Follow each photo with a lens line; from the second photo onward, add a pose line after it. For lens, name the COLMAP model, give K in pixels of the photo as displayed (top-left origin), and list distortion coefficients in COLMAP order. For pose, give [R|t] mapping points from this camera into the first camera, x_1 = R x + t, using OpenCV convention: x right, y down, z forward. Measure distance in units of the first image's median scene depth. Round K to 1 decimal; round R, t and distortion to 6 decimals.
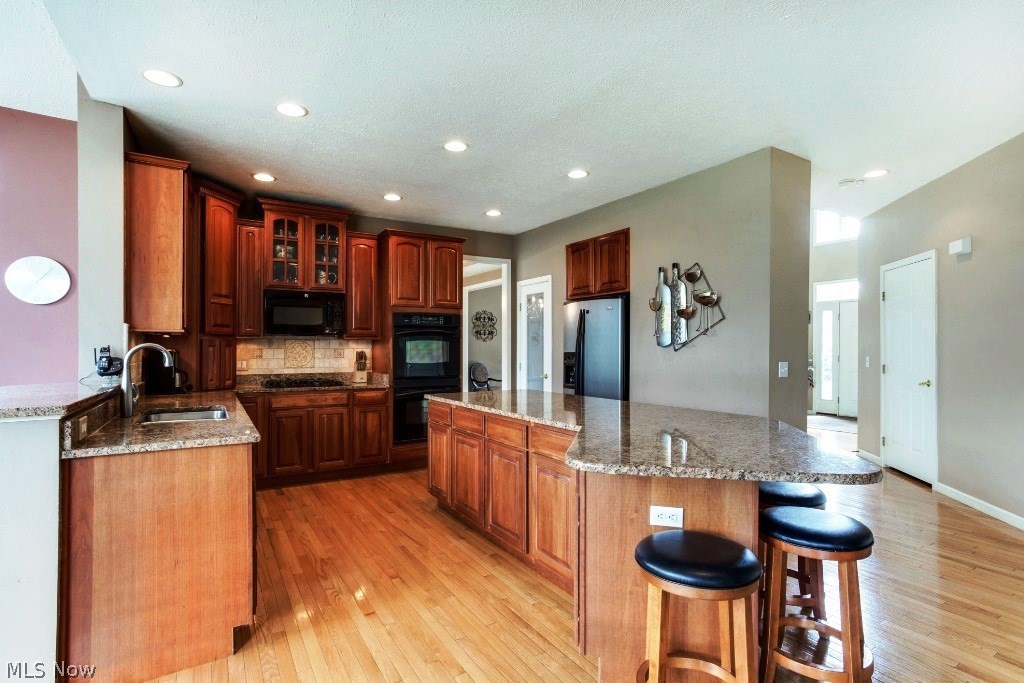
lens RADIAL K [[494.9, 0, 506.6], [0, 494.9, 342.3], [0, 0, 1]] dist [-0.027873, 0.006065]
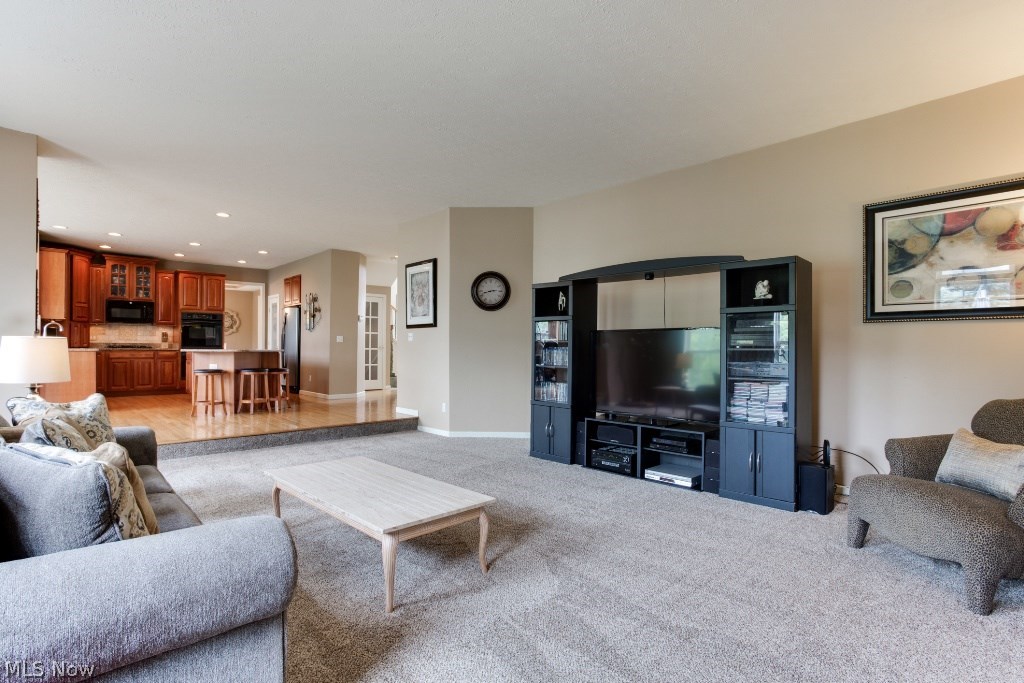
lens RADIAL K [[494.9, 0, 518.9], [0, 494.9, 346.1], [0, 0, 1]] dist [-0.027873, 0.006065]
pose [[0.974666, 0.007169, 0.223550, 0.667829], [-0.009542, 0.999909, 0.009535, 0.044645], [-0.223462, -0.011427, 0.974646, -1.240671]]
